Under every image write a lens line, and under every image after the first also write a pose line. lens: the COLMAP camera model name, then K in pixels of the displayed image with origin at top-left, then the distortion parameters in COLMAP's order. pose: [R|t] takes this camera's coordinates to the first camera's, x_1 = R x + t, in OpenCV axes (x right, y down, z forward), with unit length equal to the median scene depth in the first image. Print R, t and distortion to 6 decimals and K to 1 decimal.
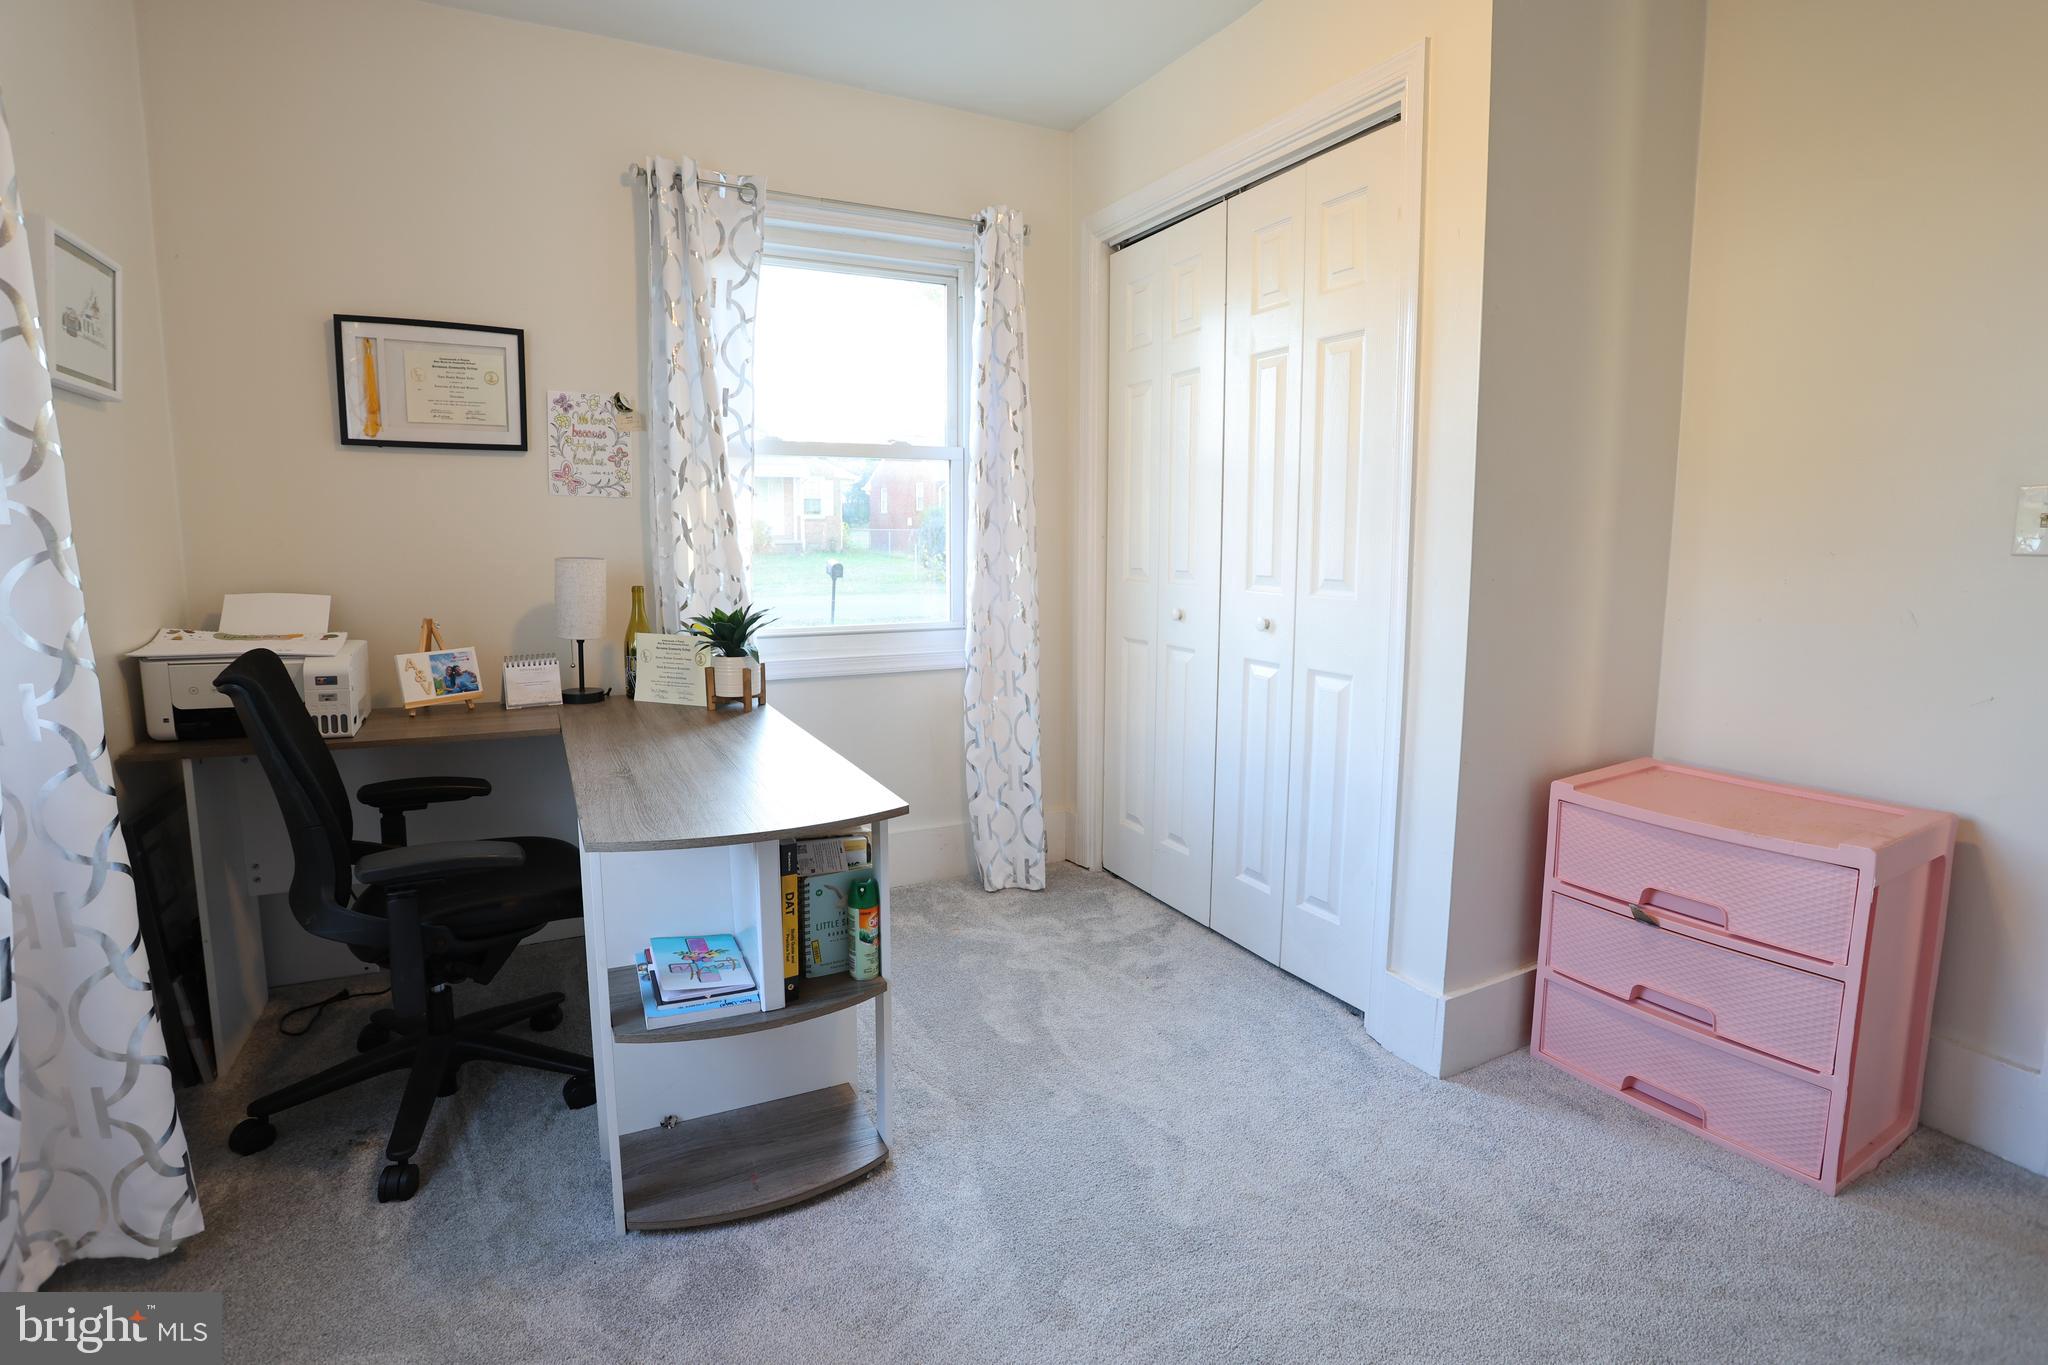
lens RADIAL K [[993.4, 0, 1020.8], [0, 993.4, 668.4], [0, 0, 1]] dist [-0.028367, 0.006053]
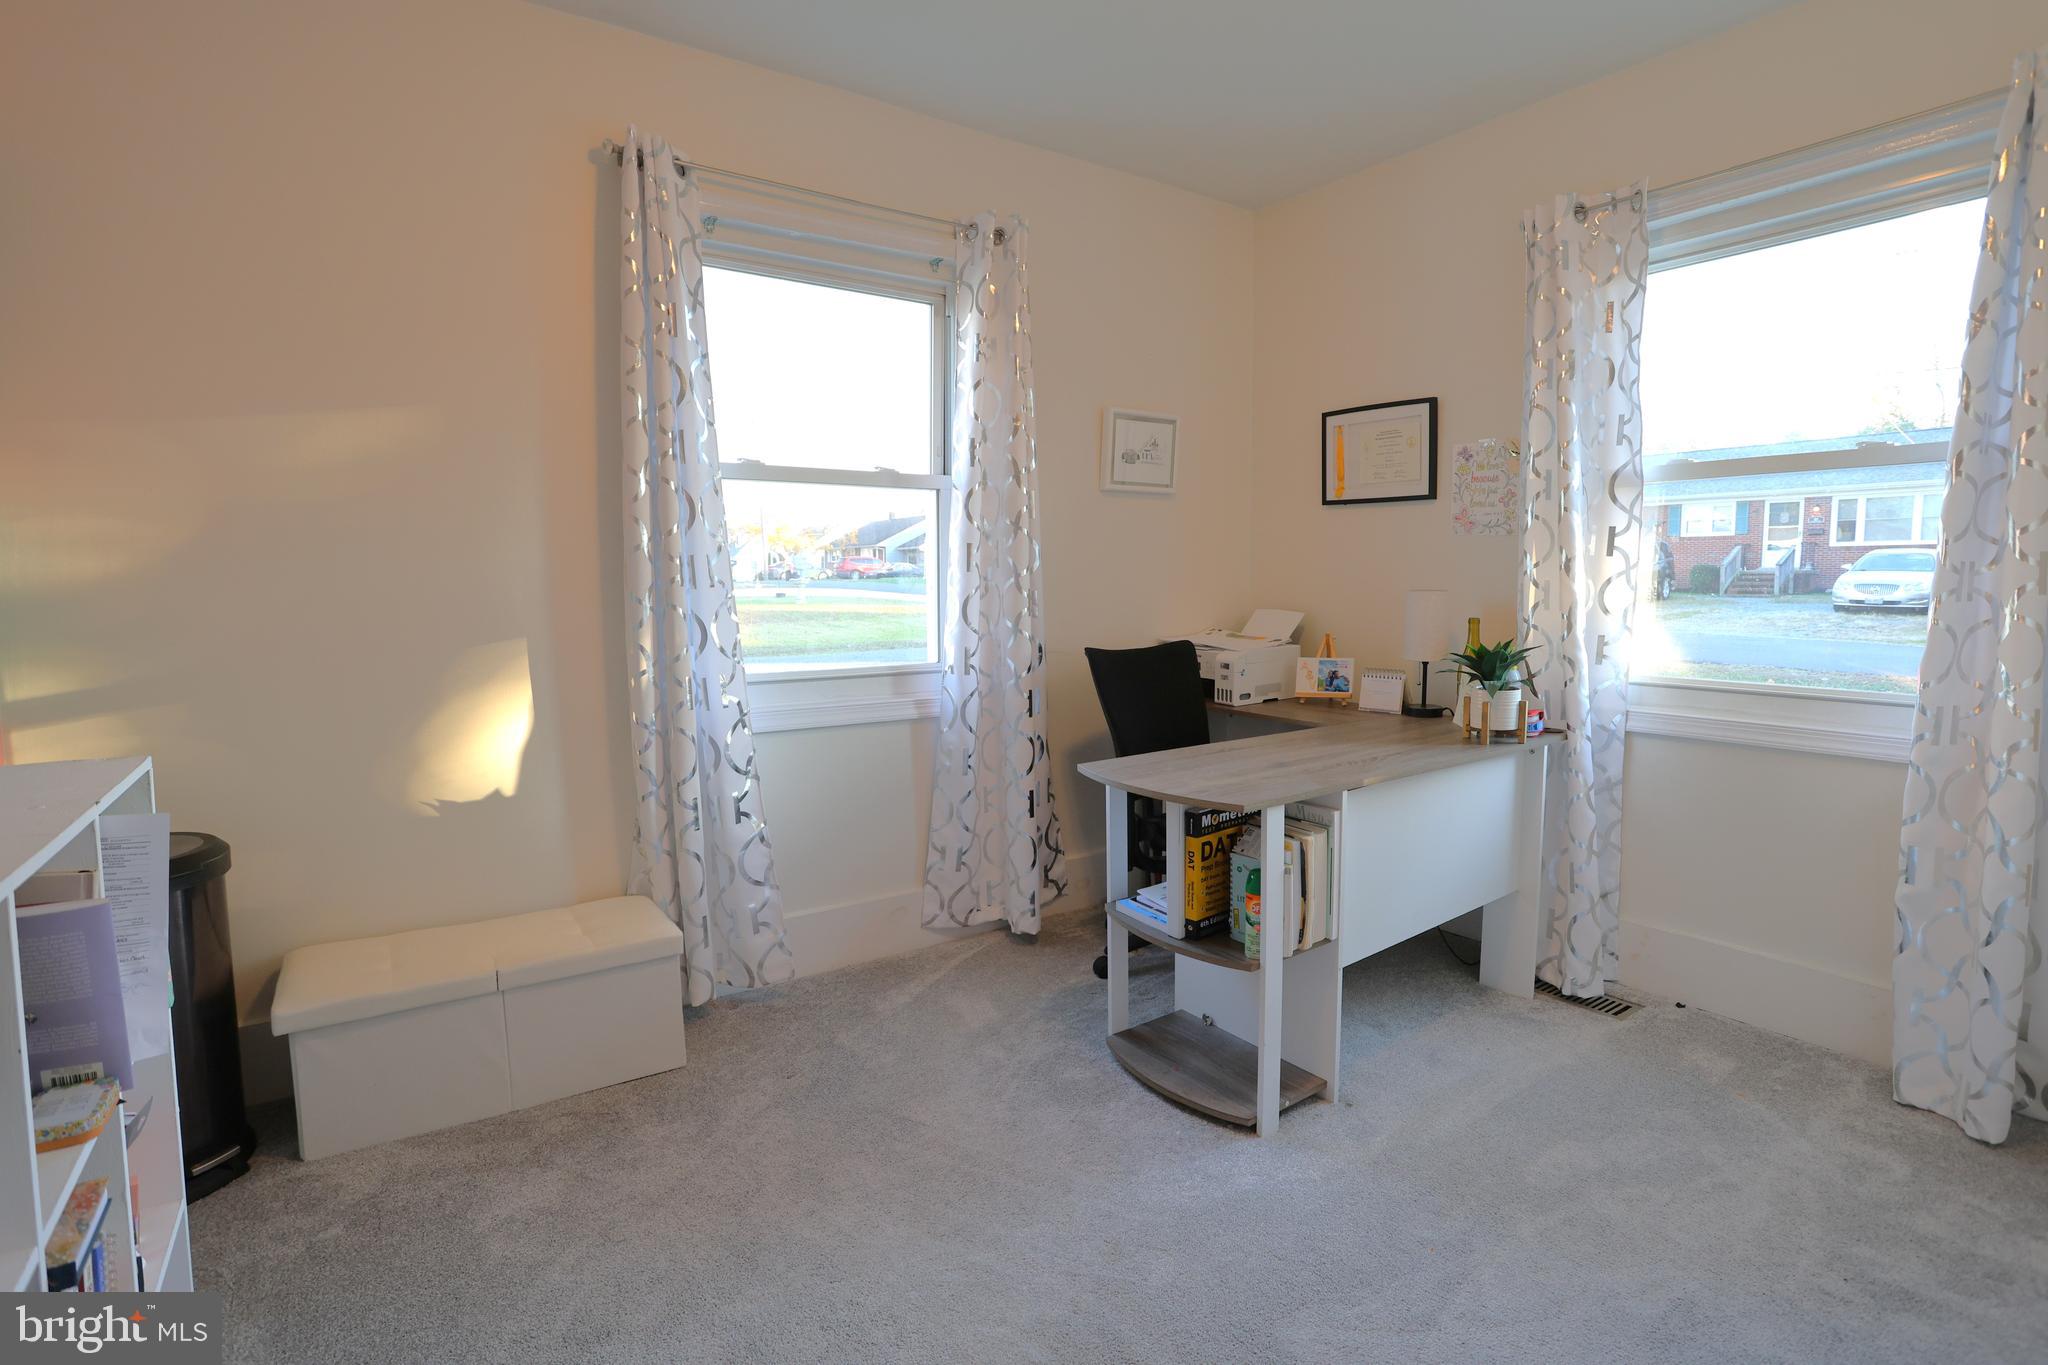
lens RADIAL K [[993.4, 0, 1030.5], [0, 993.4, 679.5], [0, 0, 1]] dist [-0.028367, 0.006053]
pose [[0.176567, 0.102757, -0.978910, 0.609609], [-0.130997, 0.988142, 0.080098, -0.041517], [0.975533, 0.114091, 0.187934, 0.348356]]
